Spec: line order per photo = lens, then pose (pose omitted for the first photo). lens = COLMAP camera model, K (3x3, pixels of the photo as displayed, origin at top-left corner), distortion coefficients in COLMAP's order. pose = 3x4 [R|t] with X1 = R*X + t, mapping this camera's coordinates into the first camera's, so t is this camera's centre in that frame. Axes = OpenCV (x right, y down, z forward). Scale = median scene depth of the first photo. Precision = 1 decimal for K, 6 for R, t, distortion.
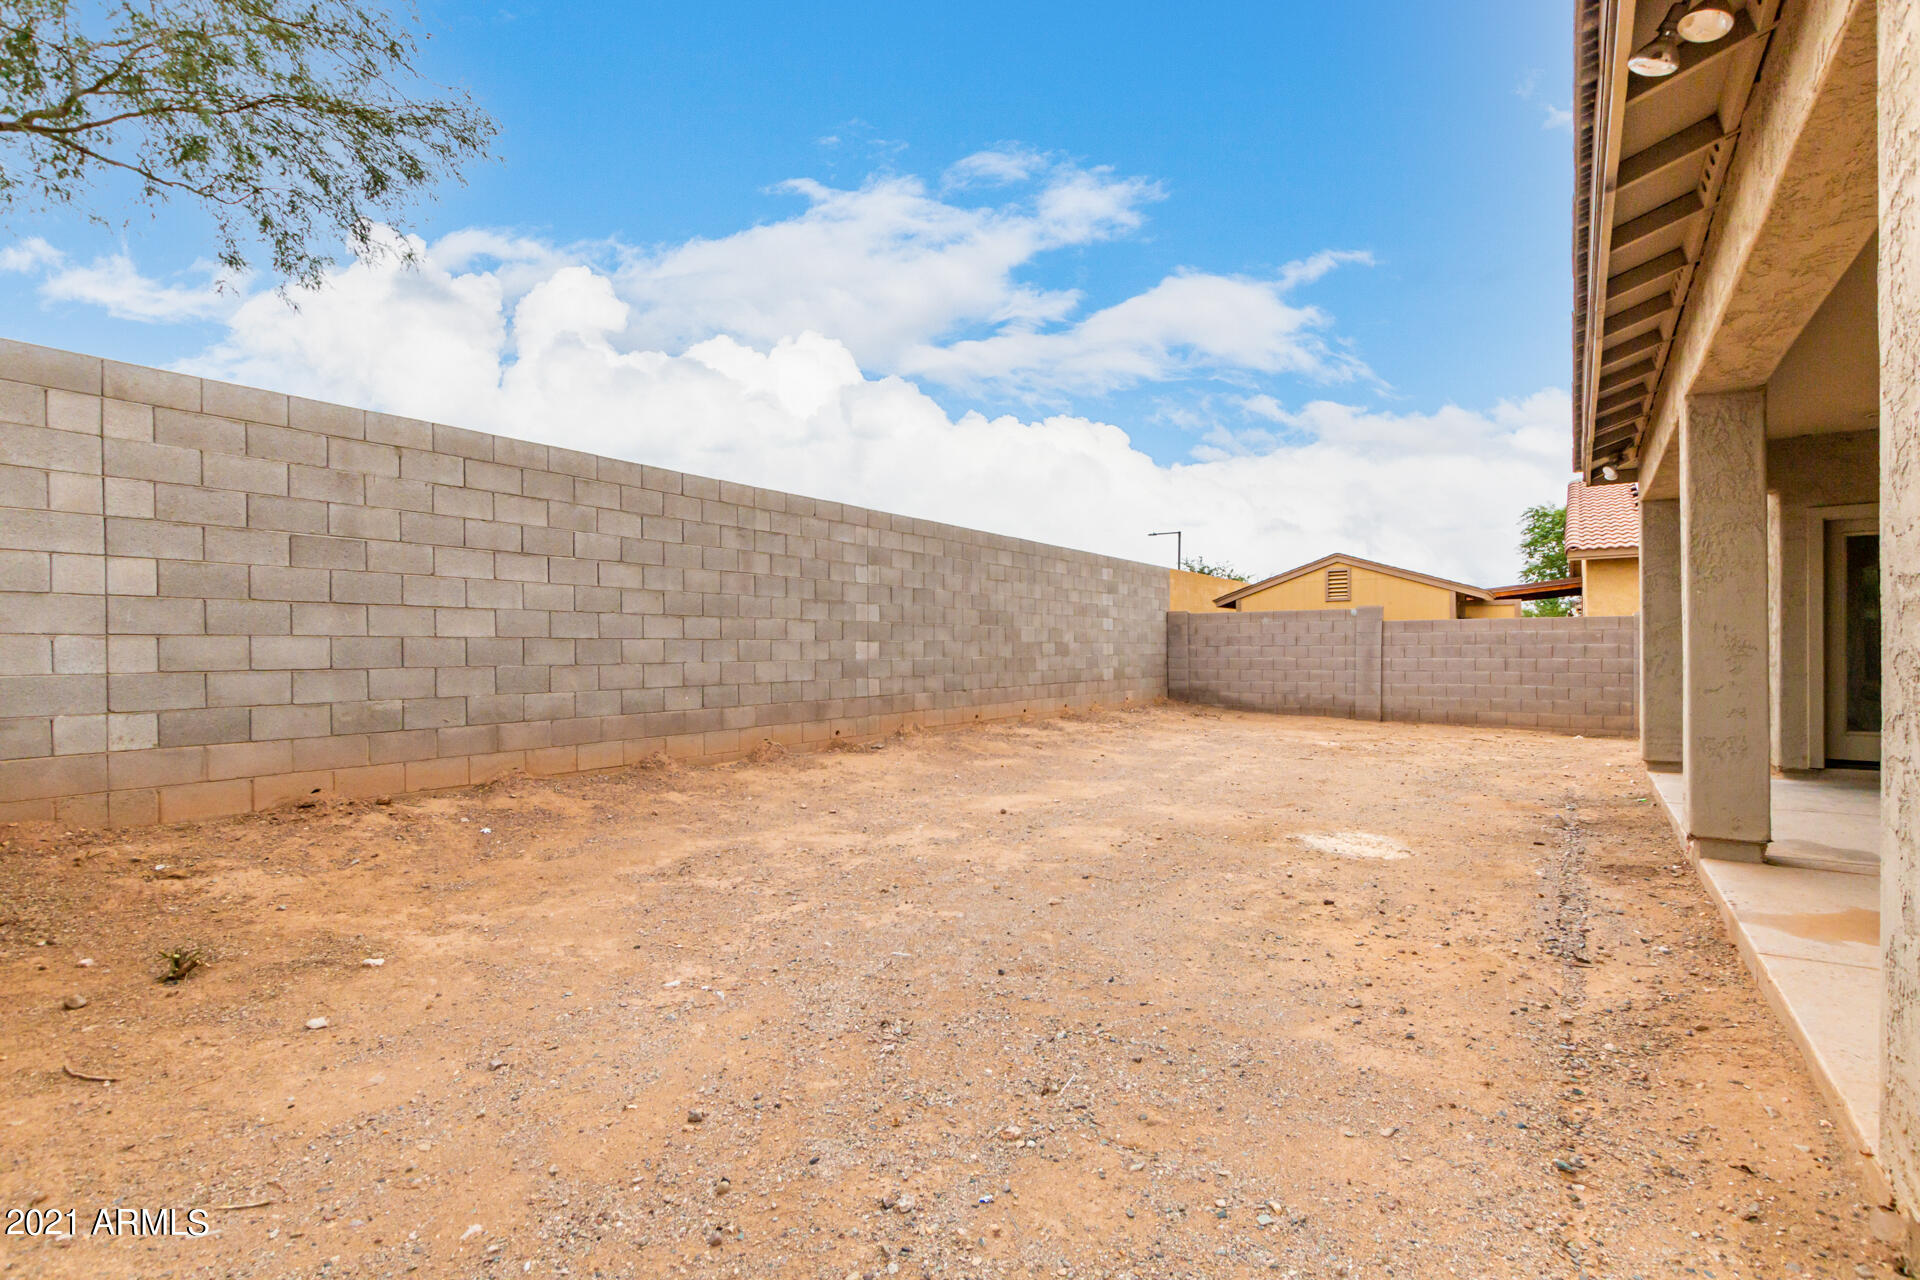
lens RADIAL K [[887.0, 0, 961.5], [0, 887.0, 651.3], [0, 0, 1]] dist [0.003106, 0.000282]
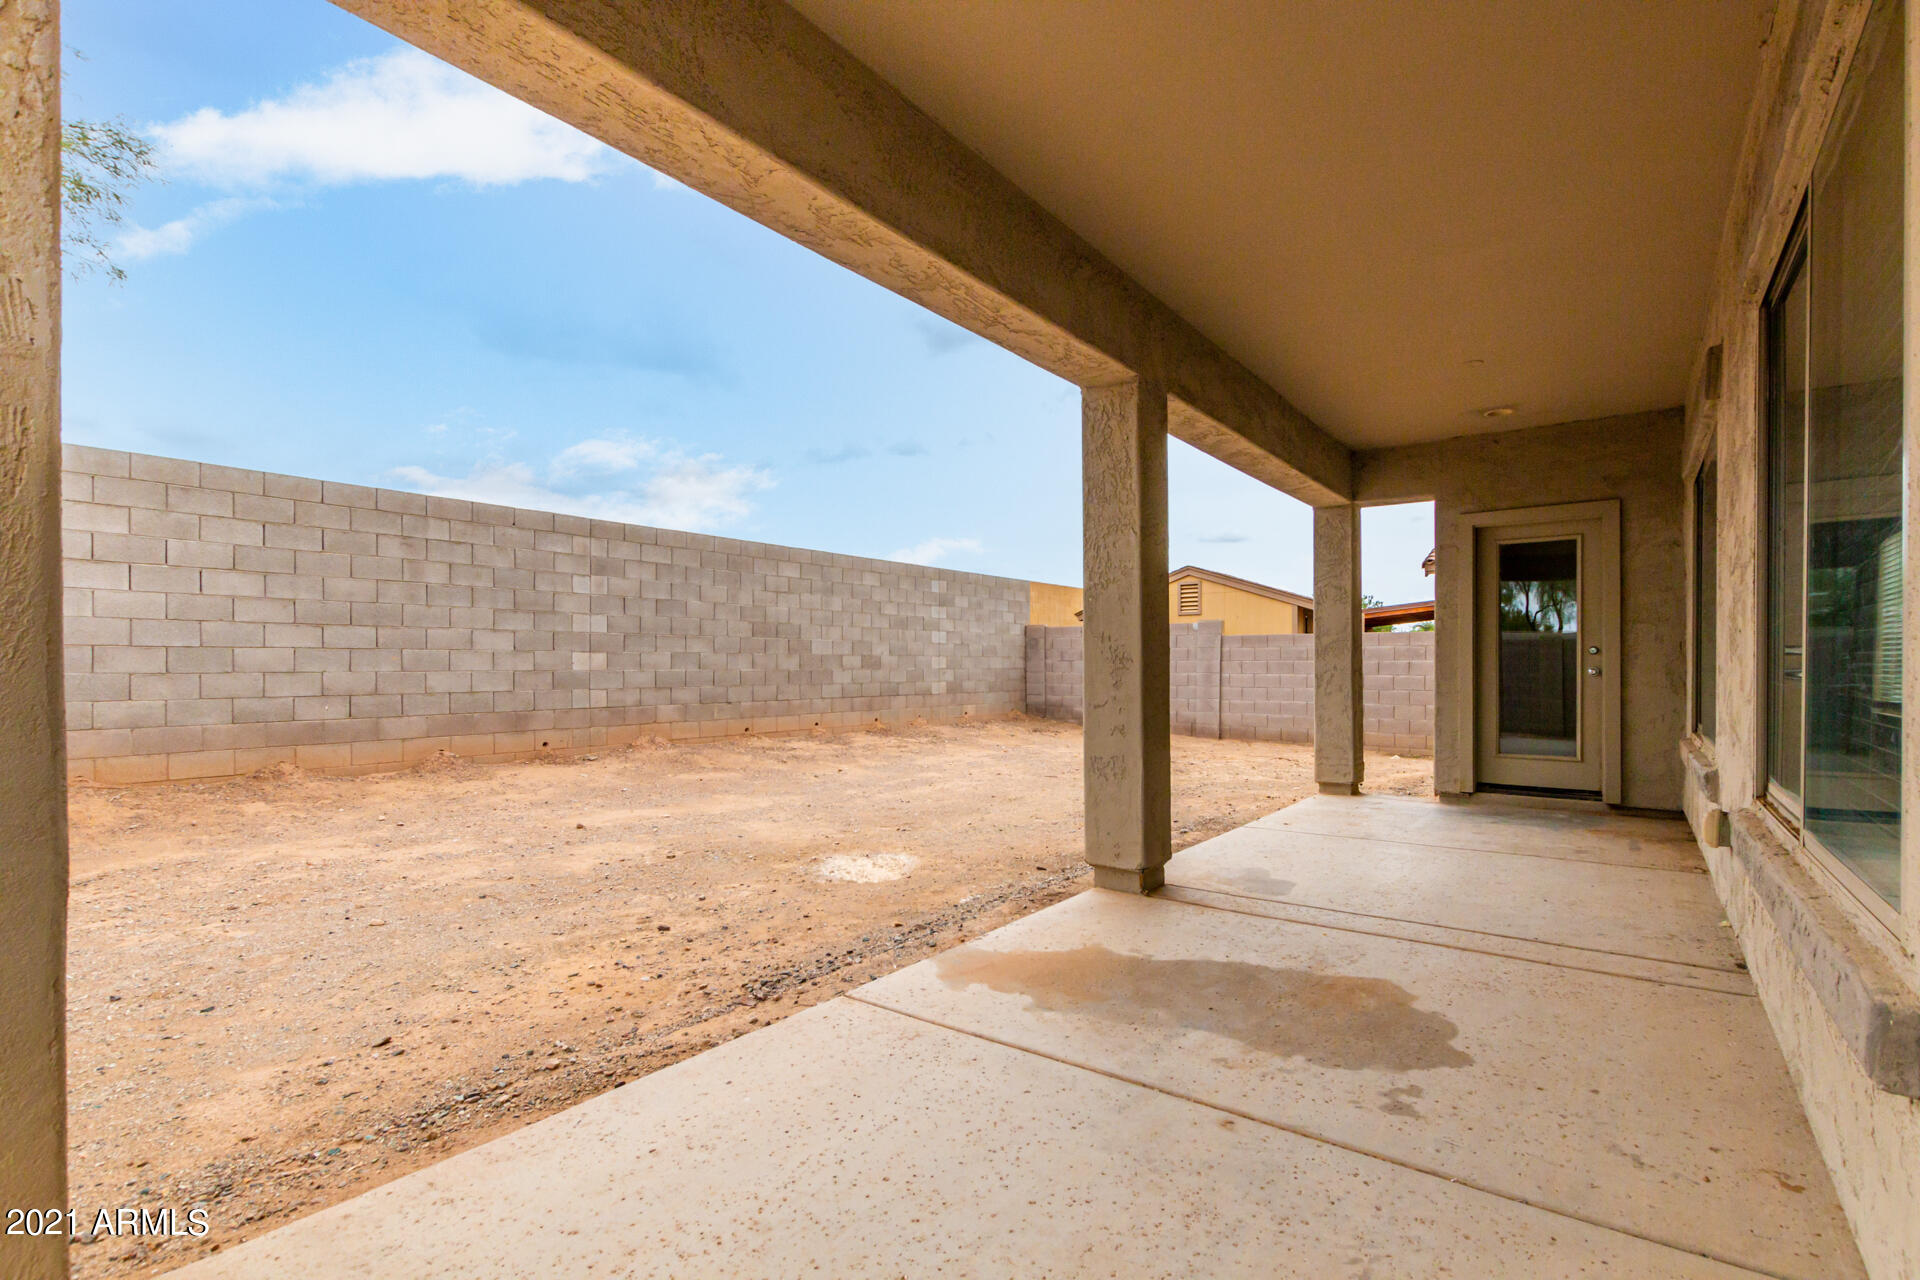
lens RADIAL K [[879.2, 0, 964.1], [0, 879.2, 661.2], [0, 0, 1]] dist [0.003410, 0.000269]
pose [[0.998989, 0.005860, -0.044566, 0.394568], [-0.006105, 0.999967, -0.005363, 0.001629], [0.044534, 0.005630, 0.998992, 0.041949]]
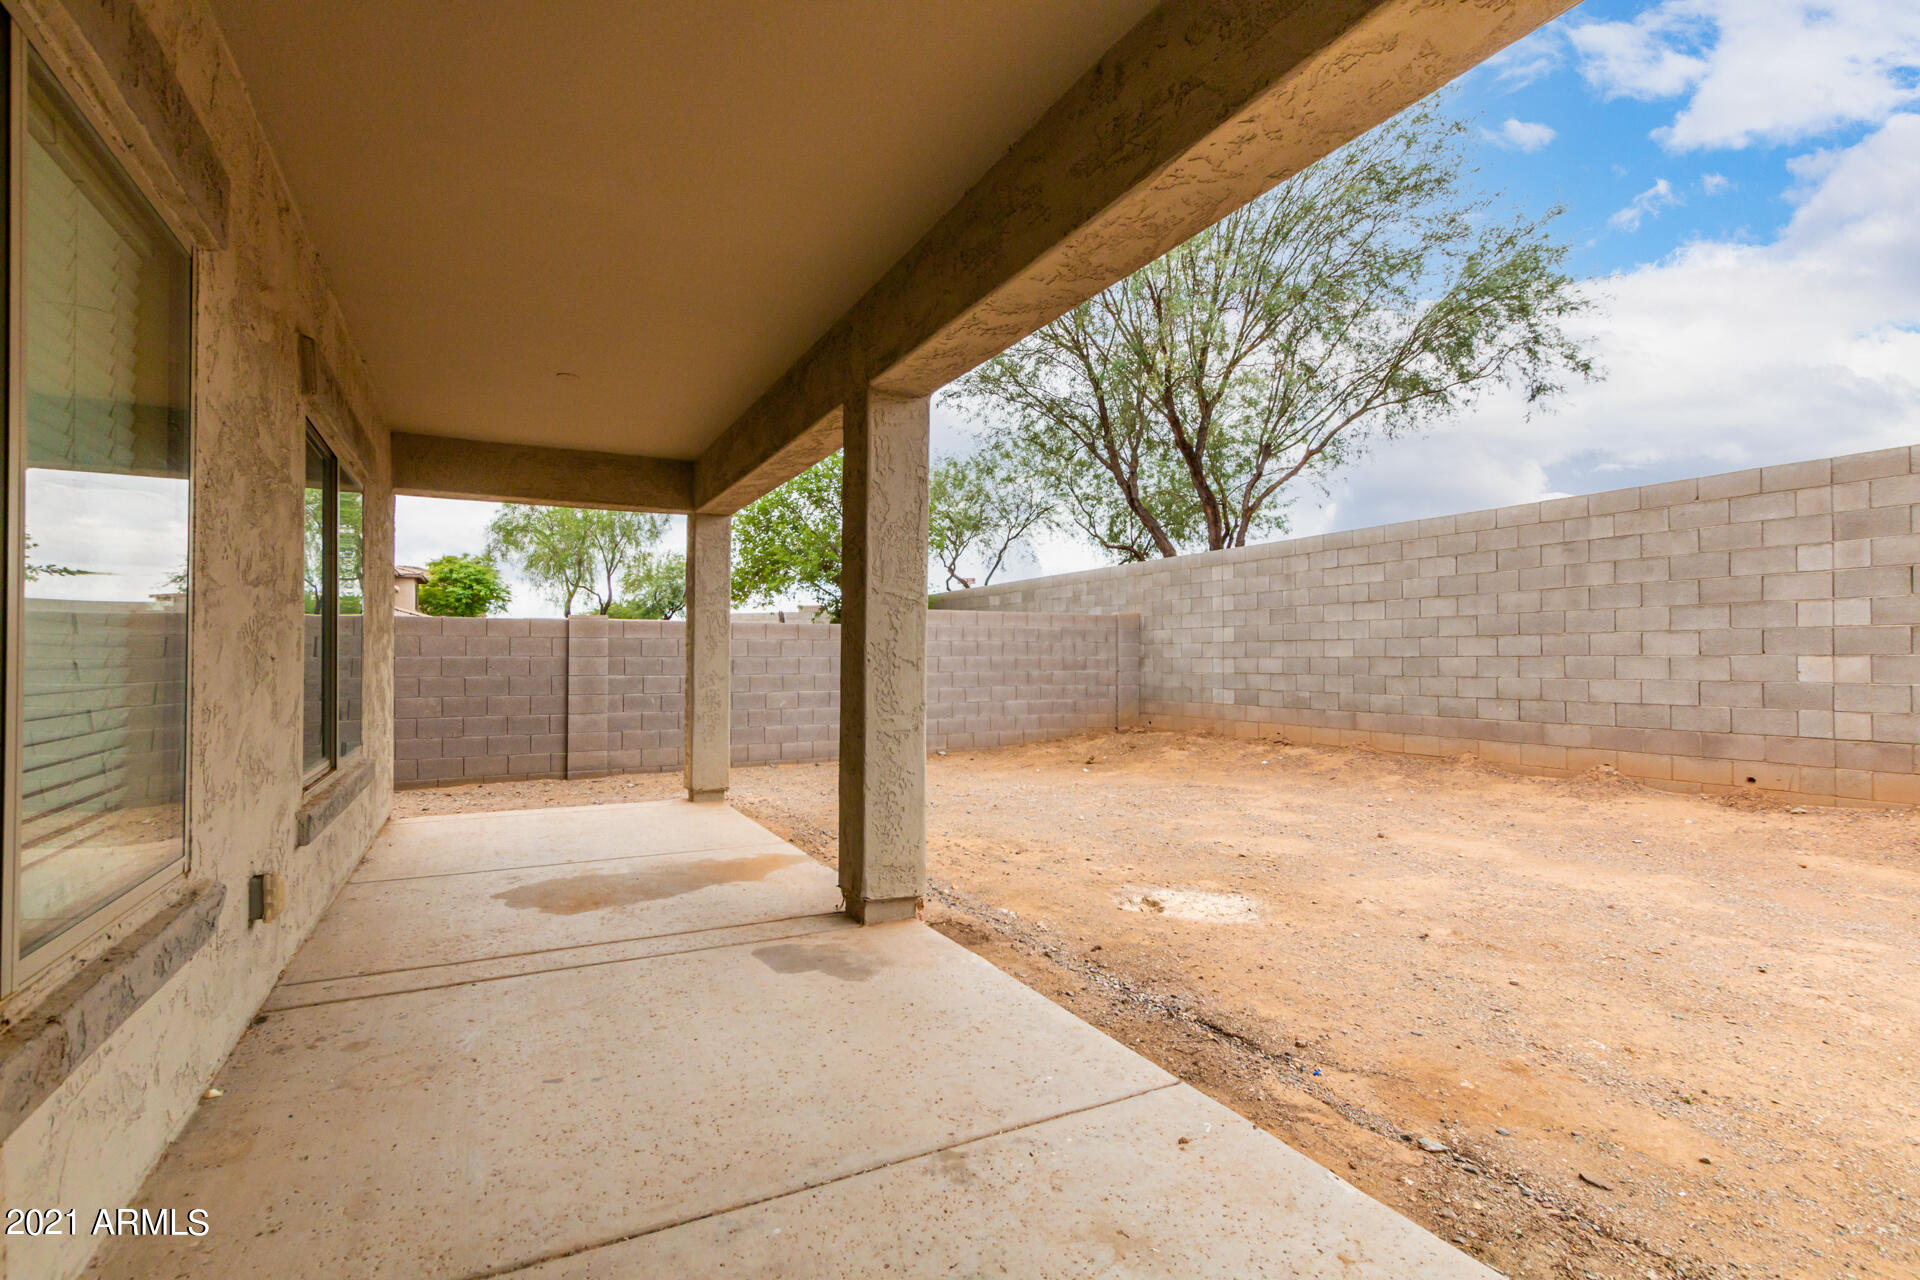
lens RADIAL K [[879.2, 0, 964.1], [0, 879.2, 661.2], [0, 0, 1]] dist [0.003410, 0.000269]
pose [[-0.459878, 0.007291, -0.887952, 0.868494], [0.002828, 0.999973, 0.006747, -0.015058], [0.887978, 0.000591, -0.459886, 0.804935]]
